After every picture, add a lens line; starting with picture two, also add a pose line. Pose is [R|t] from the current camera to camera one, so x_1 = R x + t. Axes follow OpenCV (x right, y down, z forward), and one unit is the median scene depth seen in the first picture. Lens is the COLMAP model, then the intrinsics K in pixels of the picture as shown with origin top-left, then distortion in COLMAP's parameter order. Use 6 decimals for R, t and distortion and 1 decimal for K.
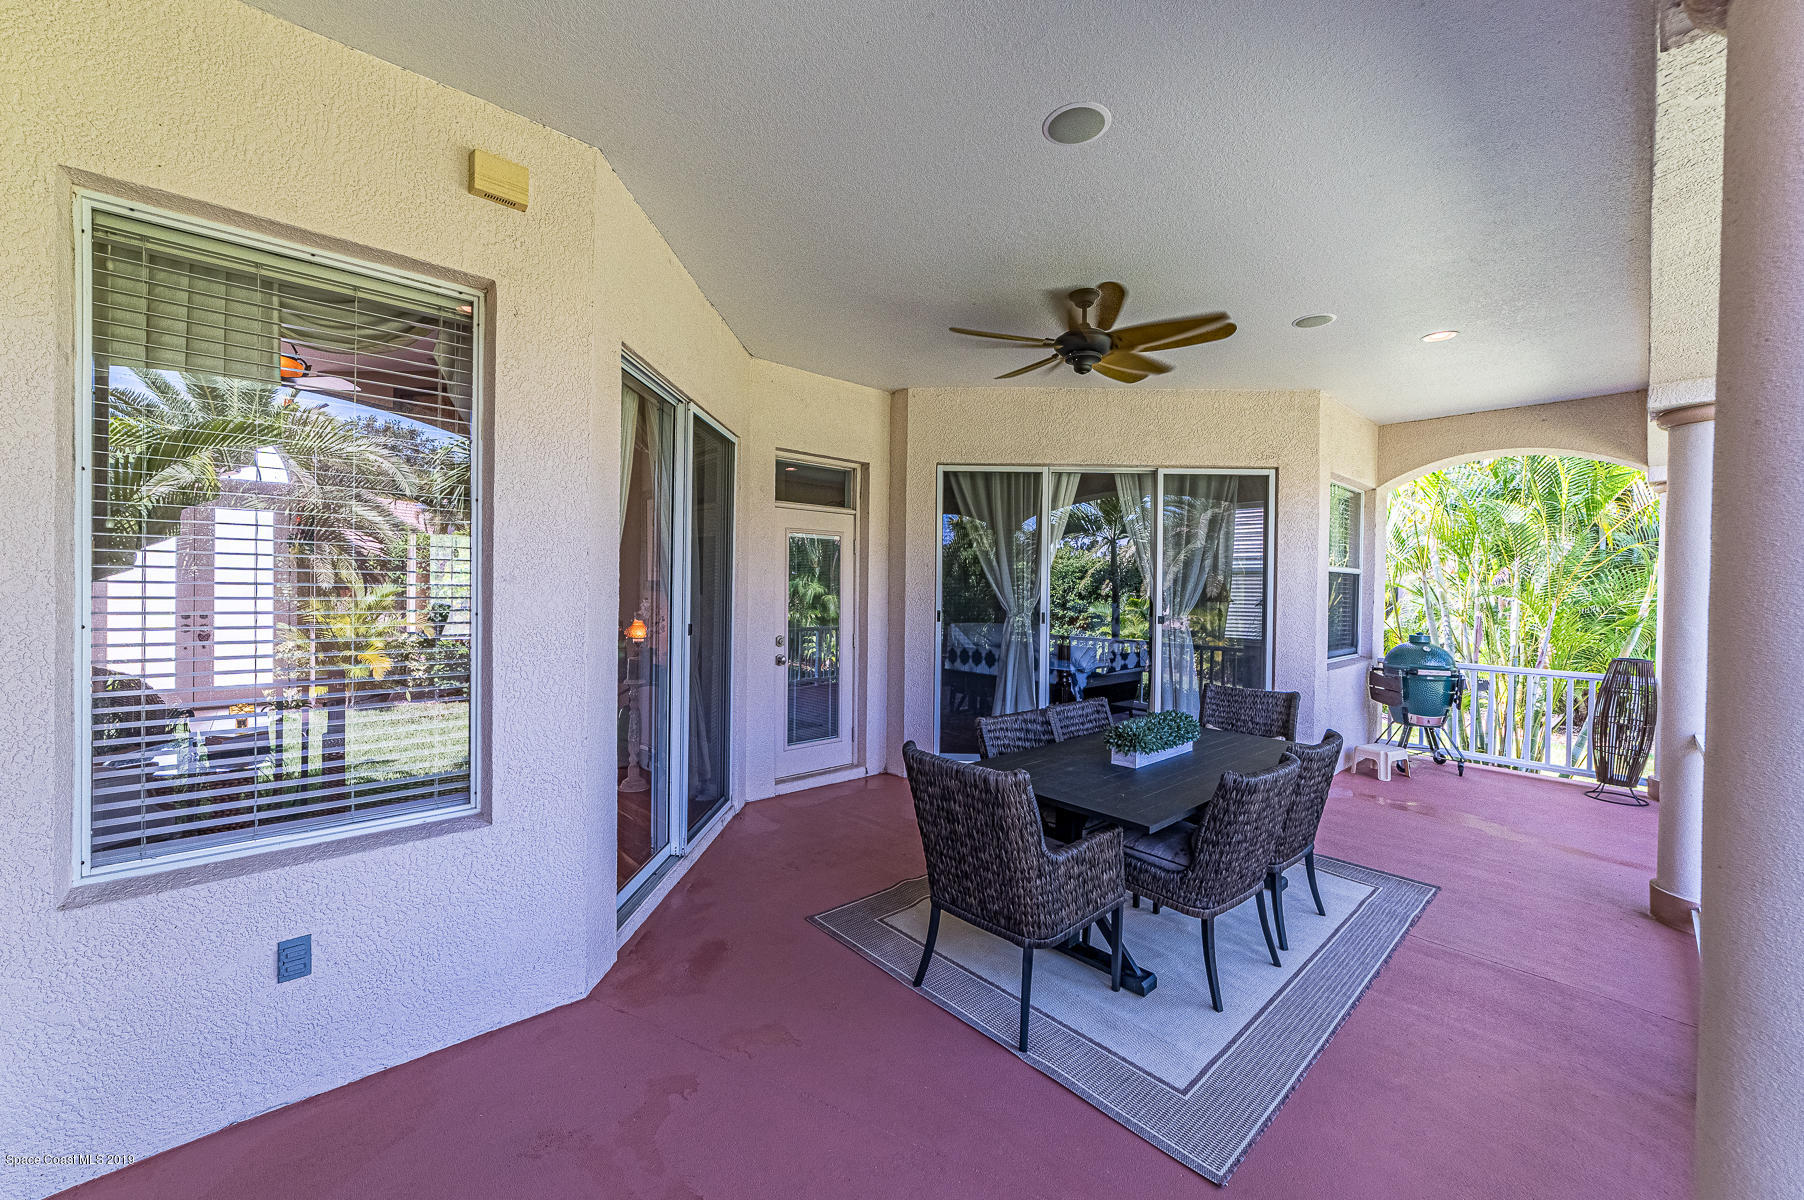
lens RADIAL K [[695.7, 0, 902.0], [0, 695.7, 600.0], [0, 0, 1]] dist [-0.024310, 0.009046]
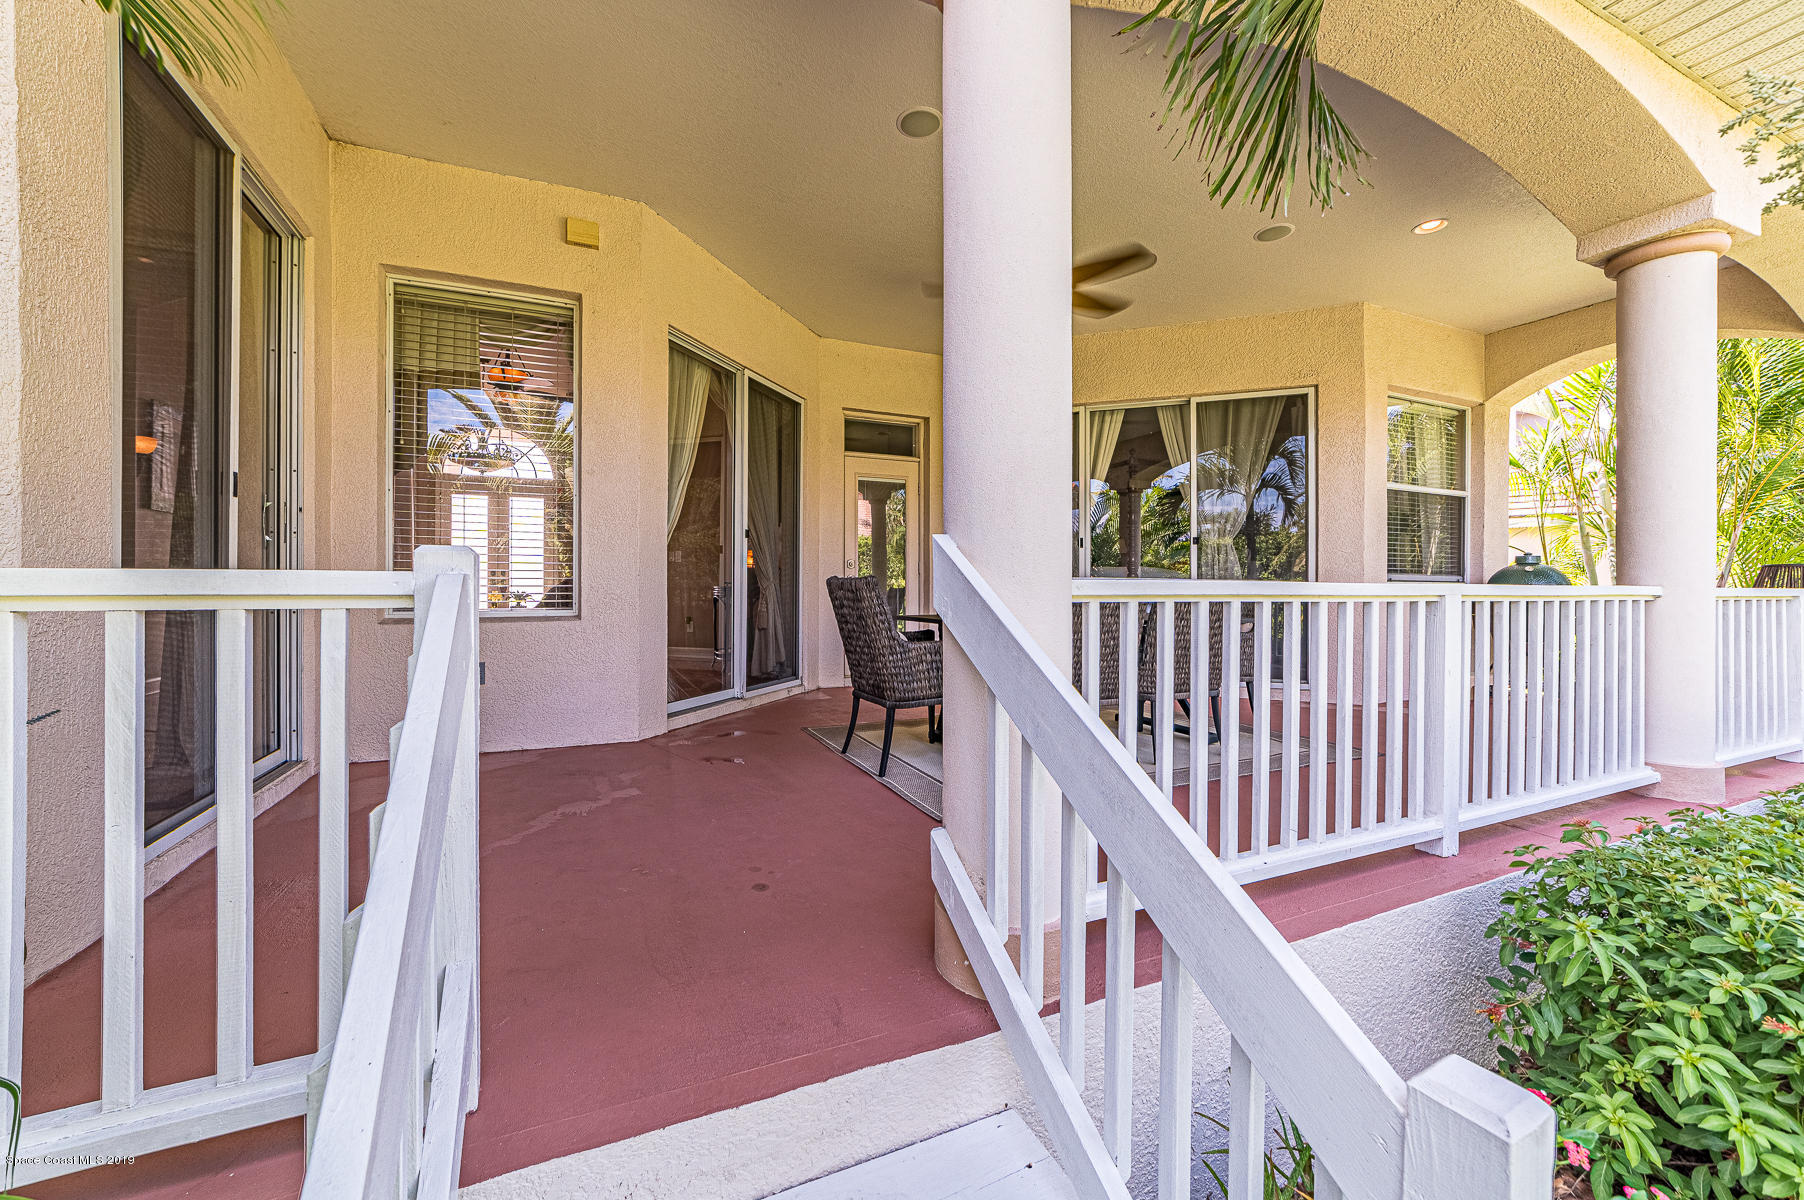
lens RADIAL K [[695.7, 0, 902.0], [0, 695.7, 600.0], [0, 0, 1]] dist [-0.024310, 0.009046]
pose [[0.948890, -0.009674, -0.315459, 0.422954], [0.006972, 0.999929, -0.009692, 0.191420], [0.315530, 0.006997, 0.948890, -0.214987]]
